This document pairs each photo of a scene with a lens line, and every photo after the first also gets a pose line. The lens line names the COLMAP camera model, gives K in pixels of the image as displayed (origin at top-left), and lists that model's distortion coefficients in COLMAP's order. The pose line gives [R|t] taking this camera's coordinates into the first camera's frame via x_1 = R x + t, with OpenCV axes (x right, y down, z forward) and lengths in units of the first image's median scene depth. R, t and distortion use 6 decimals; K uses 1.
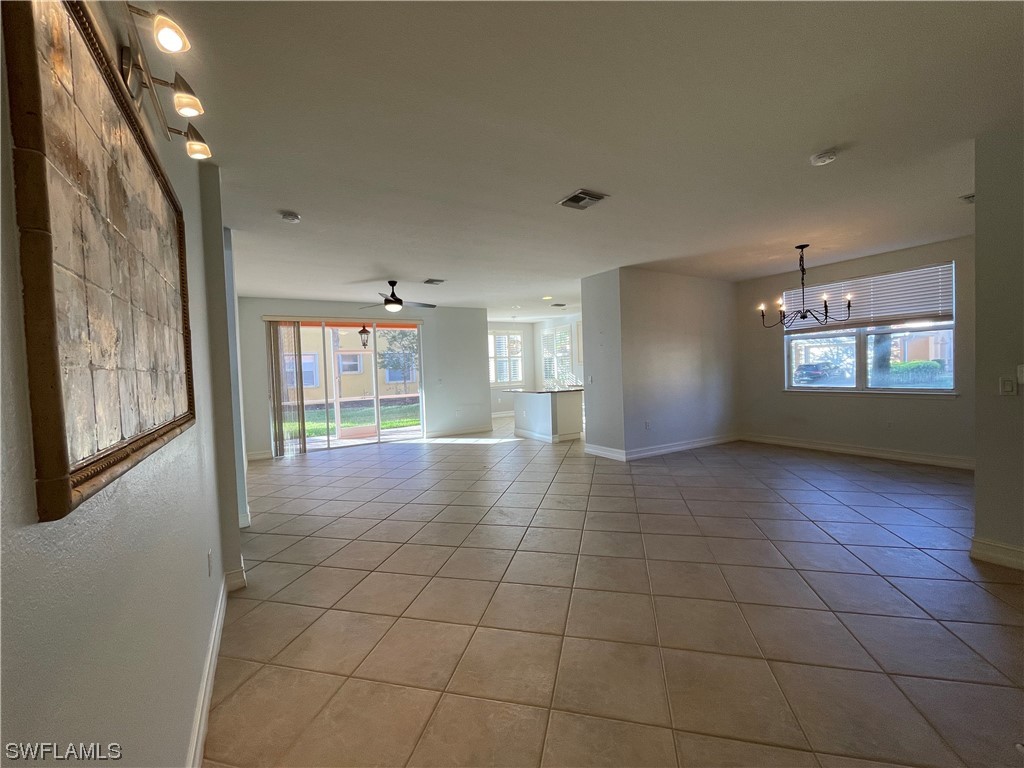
lens RADIAL K [[416.0, 0, 507.9], [0, 416.0, 379.4], [0, 0, 1]] dist [-0.004620, 0.002092]
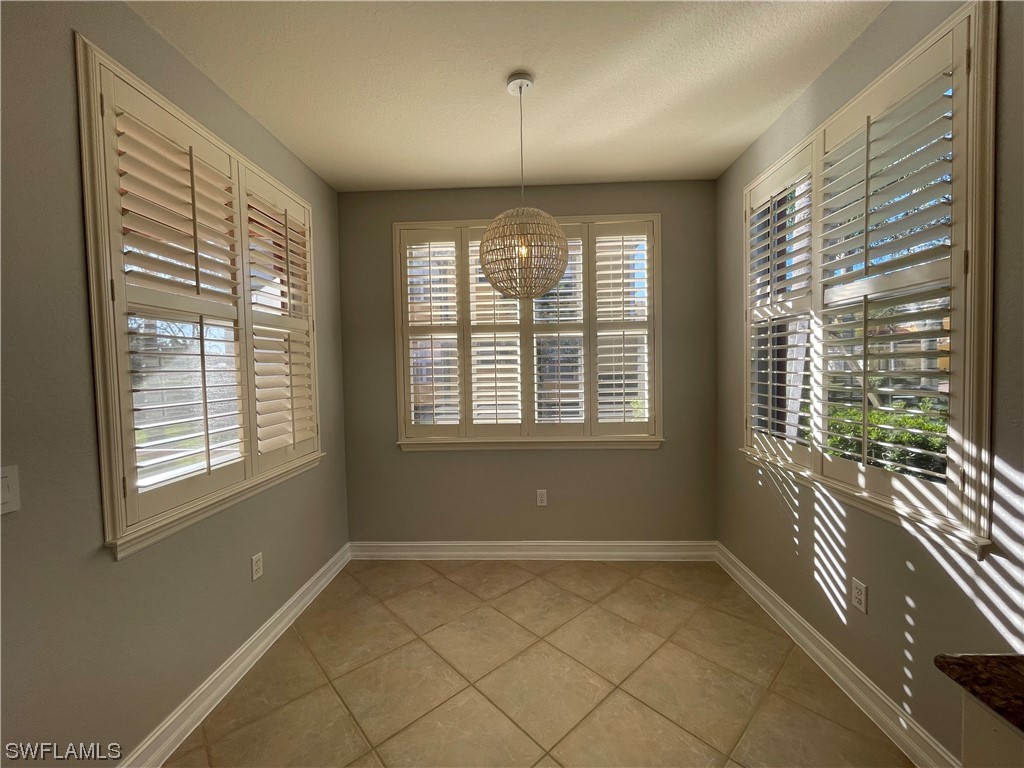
lens RADIAL K [[416.0, 0, 507.1], [0, 416.0, 380.8], [0, 0, 1]] dist [-0.004620, 0.002092]
pose [[0.834407, 0.044083, -0.549382, 0.167328], [-0.030337, 0.998959, 0.034082, -0.046653], [0.550313, -0.011771, 0.834876, 1.293316]]
